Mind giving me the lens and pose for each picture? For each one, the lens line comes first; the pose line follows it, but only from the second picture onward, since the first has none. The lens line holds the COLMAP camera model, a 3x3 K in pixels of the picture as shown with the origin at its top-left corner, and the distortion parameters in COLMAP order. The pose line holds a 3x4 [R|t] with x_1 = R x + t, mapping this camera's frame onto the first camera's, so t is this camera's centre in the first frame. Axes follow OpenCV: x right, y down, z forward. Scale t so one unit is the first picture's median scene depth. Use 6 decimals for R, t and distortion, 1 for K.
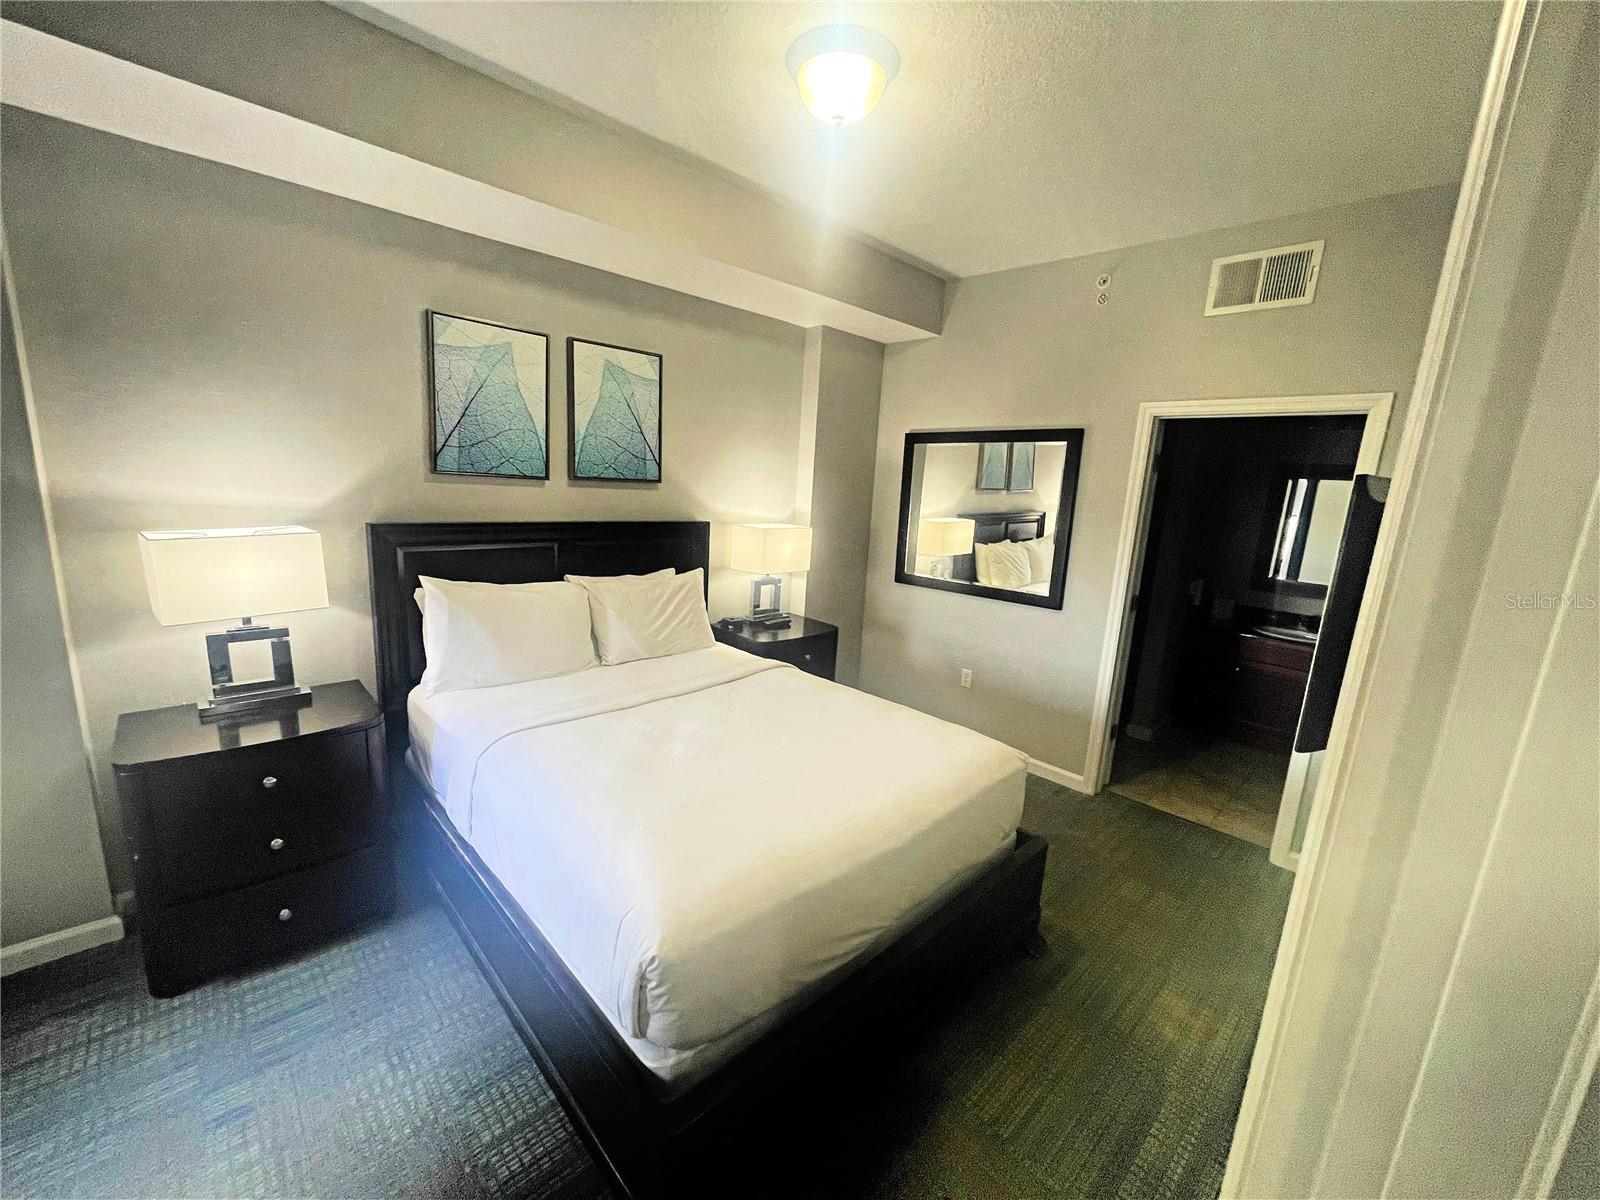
lens RADIAL K [[642.9, 0, 791.7], [0, 642.9, 608.3], [0, 0, 1]] dist [-0.003845, -0.000207]
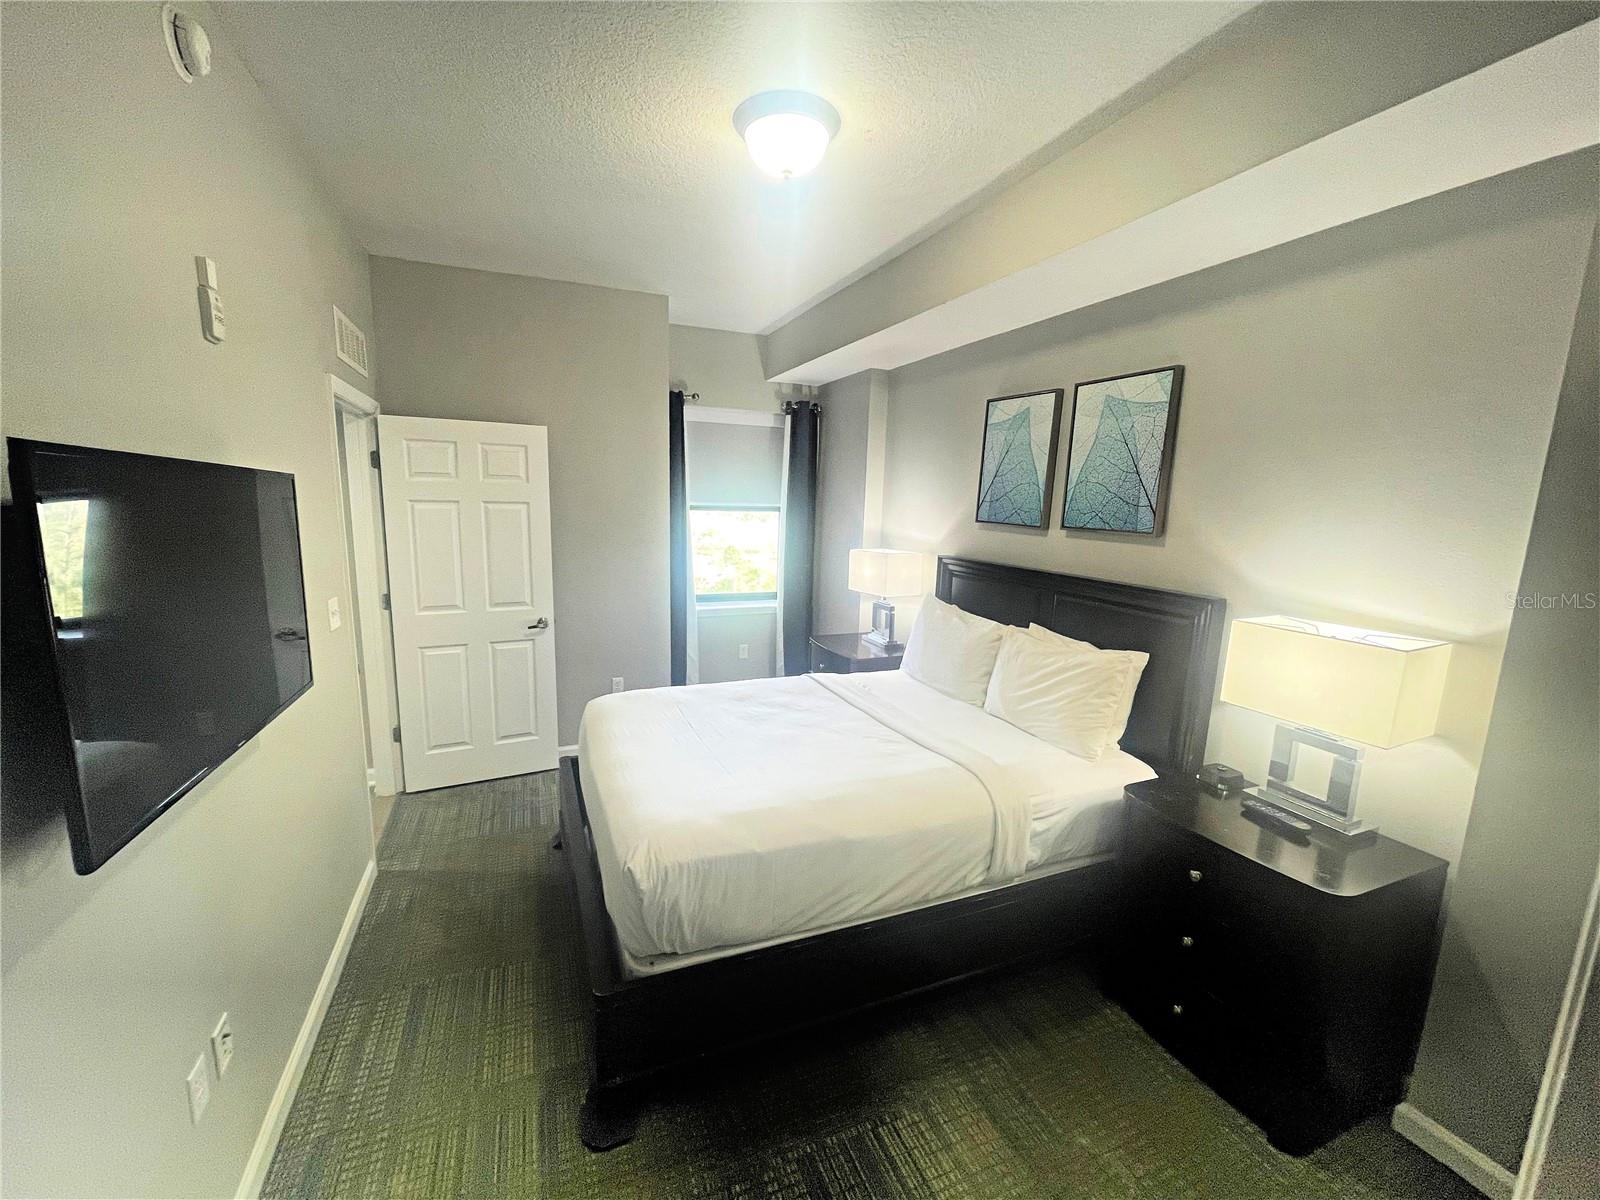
lens RADIAL K [[642.9, 0, 791.7], [0, 642.9, 608.3], [0, 0, 1]] dist [-0.003845, -0.000207]
pose [[-0.363244, 0.091310, -0.927209, 0.713462], [-0.237801, 0.953138, 0.187024, -0.172757], [0.900835, 0.288427, -0.324508, 0.988742]]
